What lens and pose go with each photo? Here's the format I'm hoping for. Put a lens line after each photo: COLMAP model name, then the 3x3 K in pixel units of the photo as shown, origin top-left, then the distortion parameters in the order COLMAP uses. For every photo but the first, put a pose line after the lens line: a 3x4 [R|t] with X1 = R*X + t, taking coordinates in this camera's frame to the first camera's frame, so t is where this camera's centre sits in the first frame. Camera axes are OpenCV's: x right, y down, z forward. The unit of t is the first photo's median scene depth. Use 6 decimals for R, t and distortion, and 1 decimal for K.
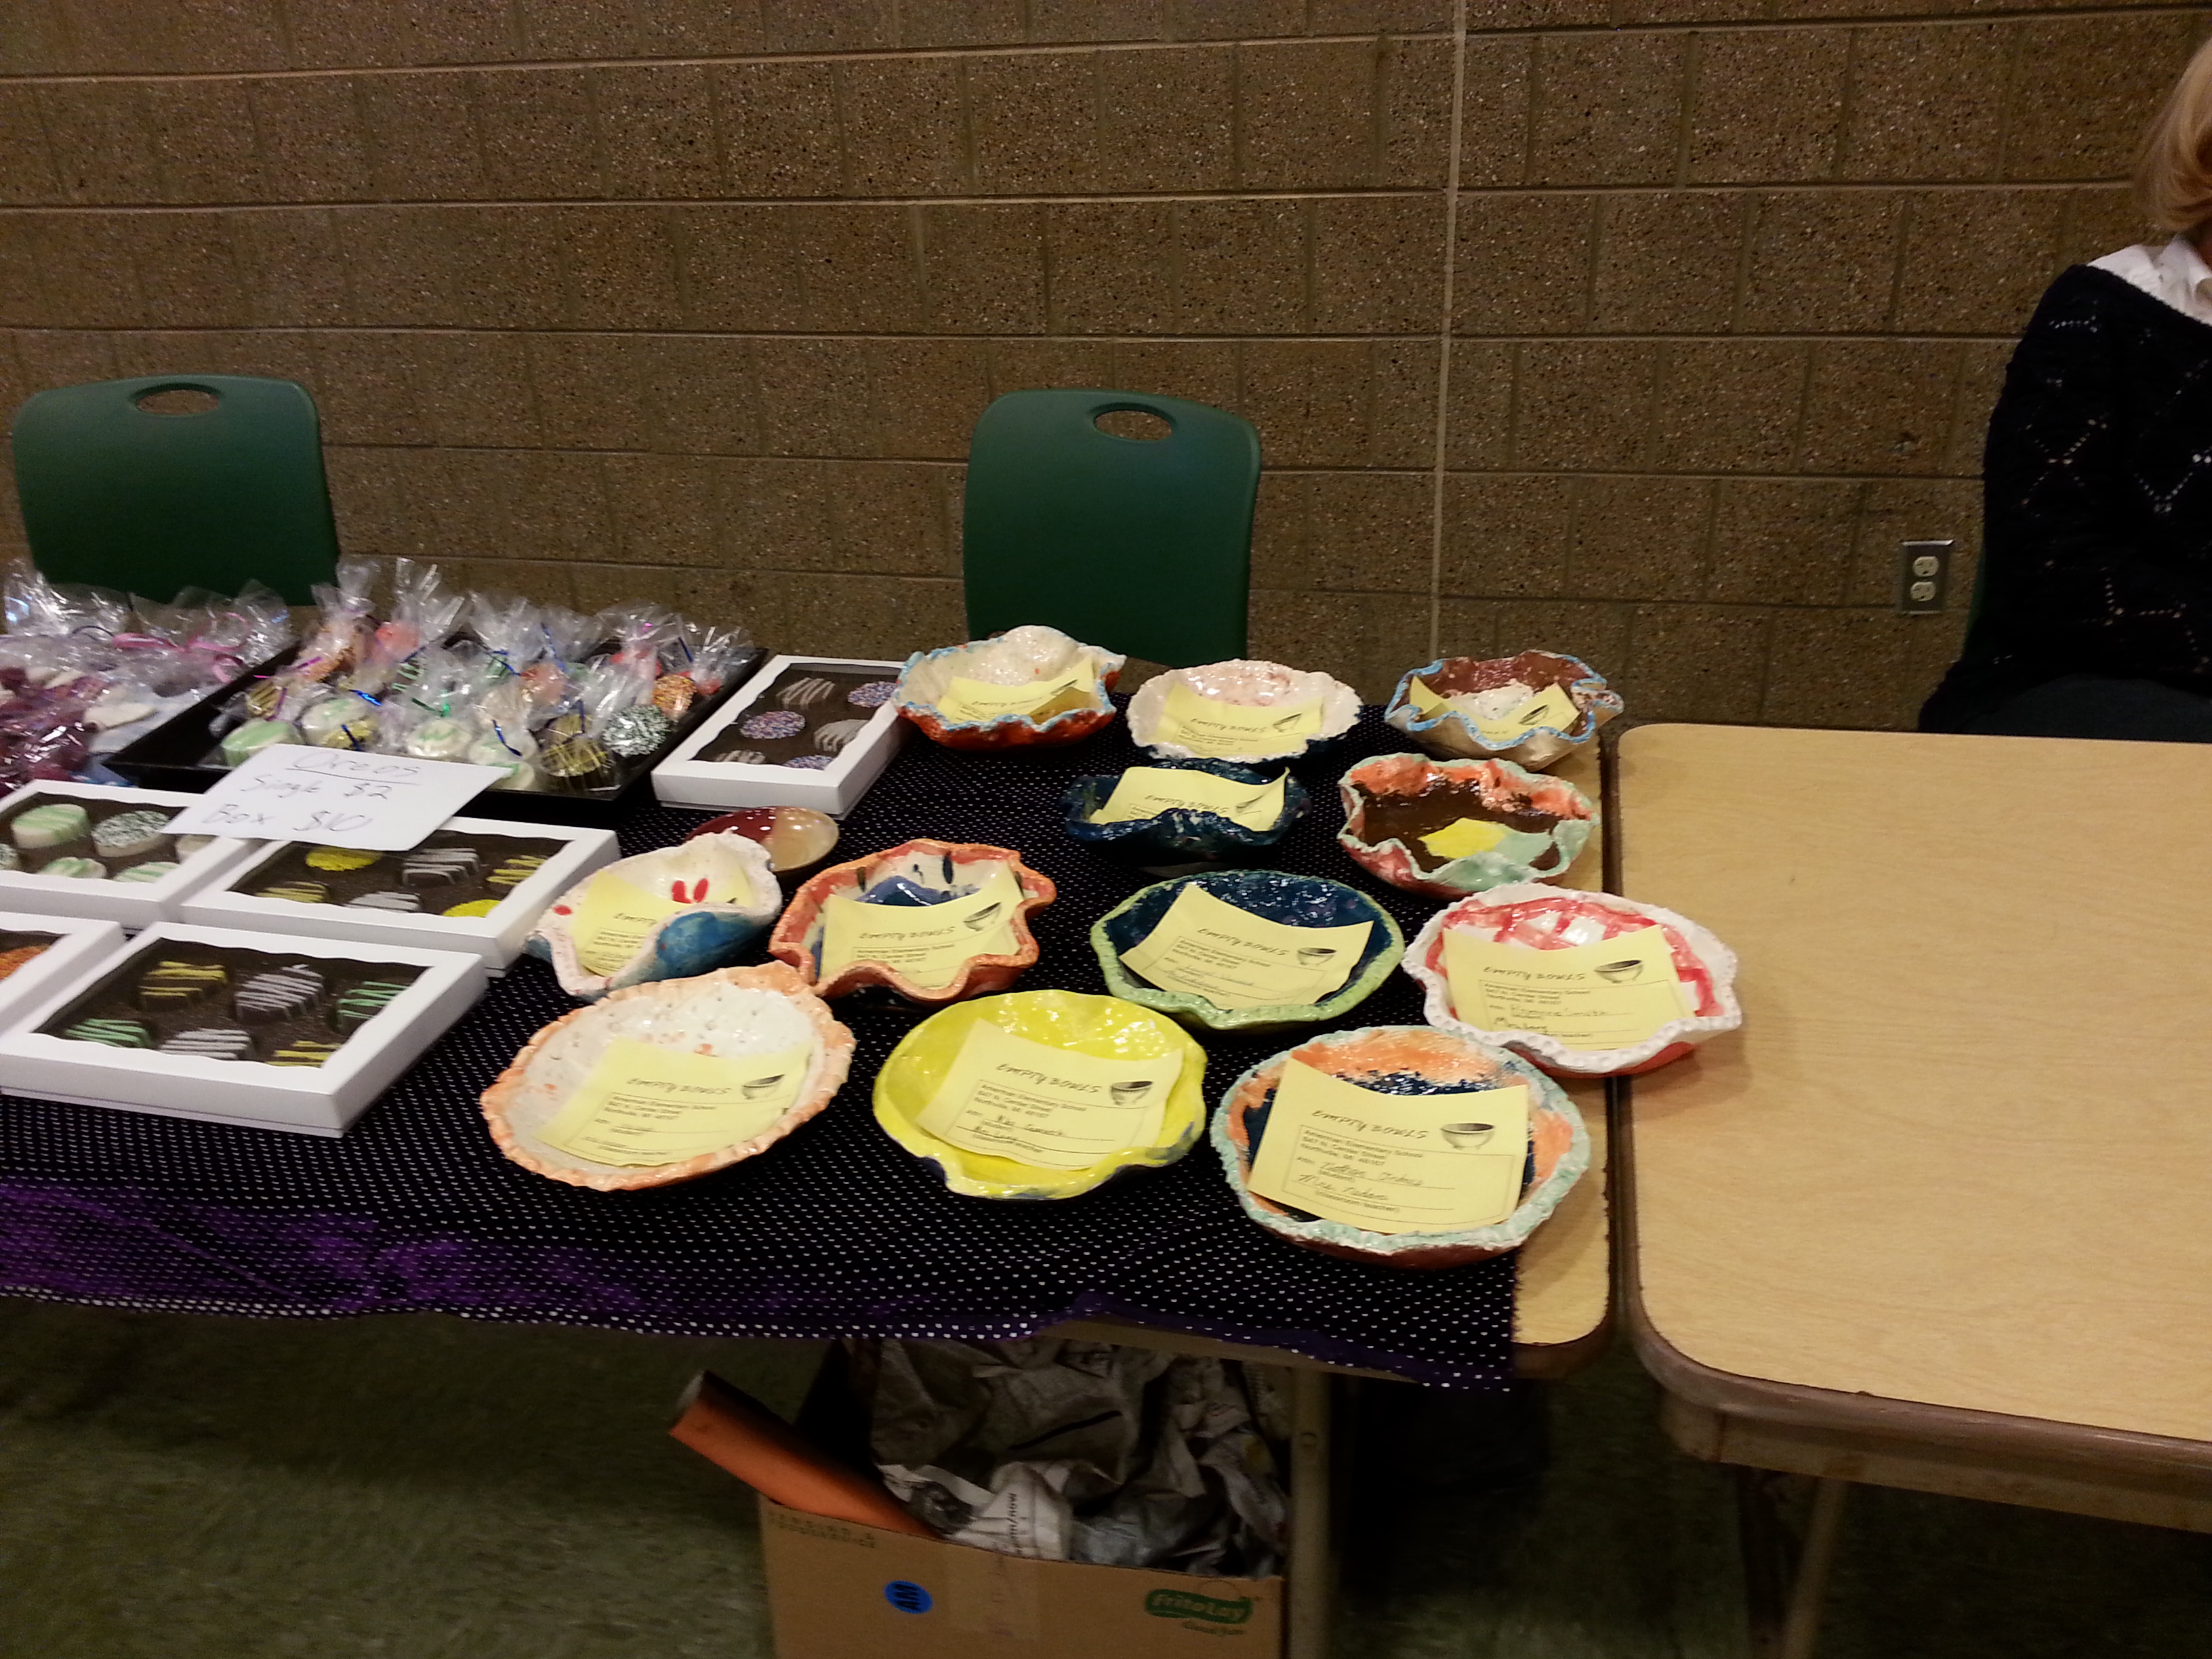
lens RADIAL K [[1811.9, 0, 1103.4], [0, 1811.9, 822.3], [0, 0, 1]] dist [0.106650, -0.180470]
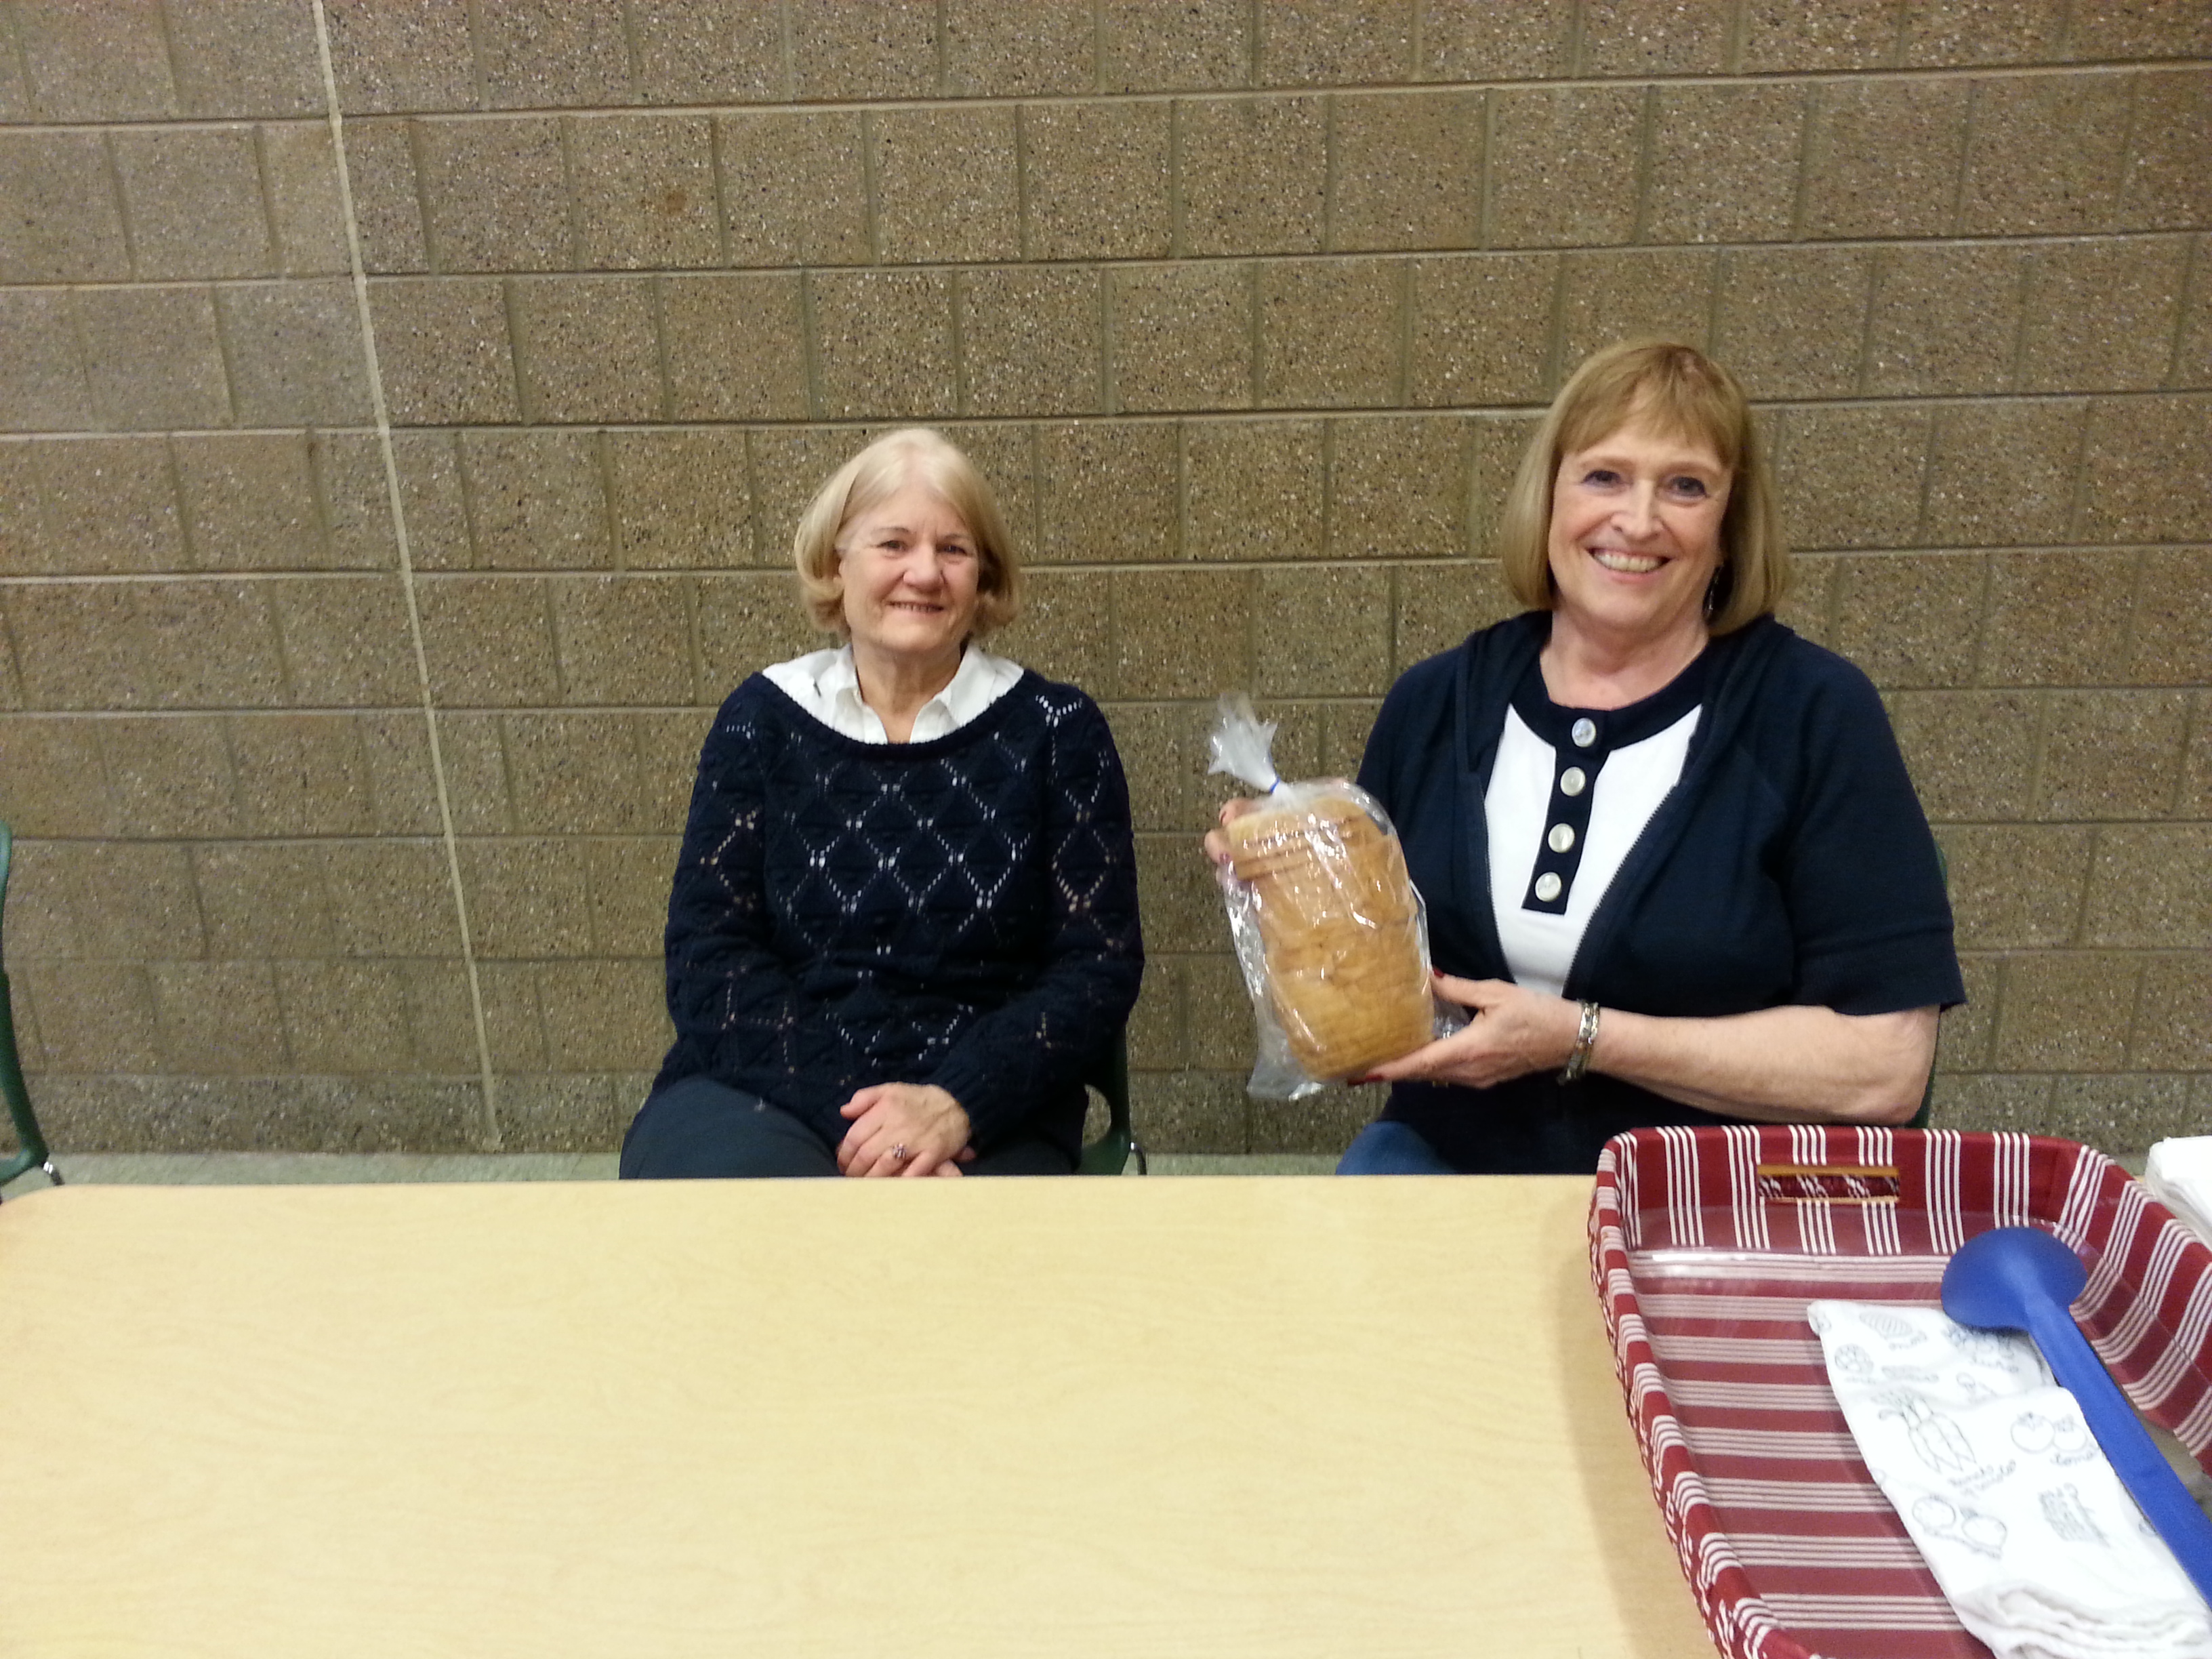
lens RADIAL K [[1811.9, 0, 1103.4], [0, 1811.9, 822.3], [0, 0, 1]] dist [0.106650, -0.180470]
pose [[0.985985, -0.035575, 0.162997, 0.395395], [0.058509, 0.988683, -0.138140, -0.045383], [-0.156238, 0.145740, 0.976908, -0.027626]]
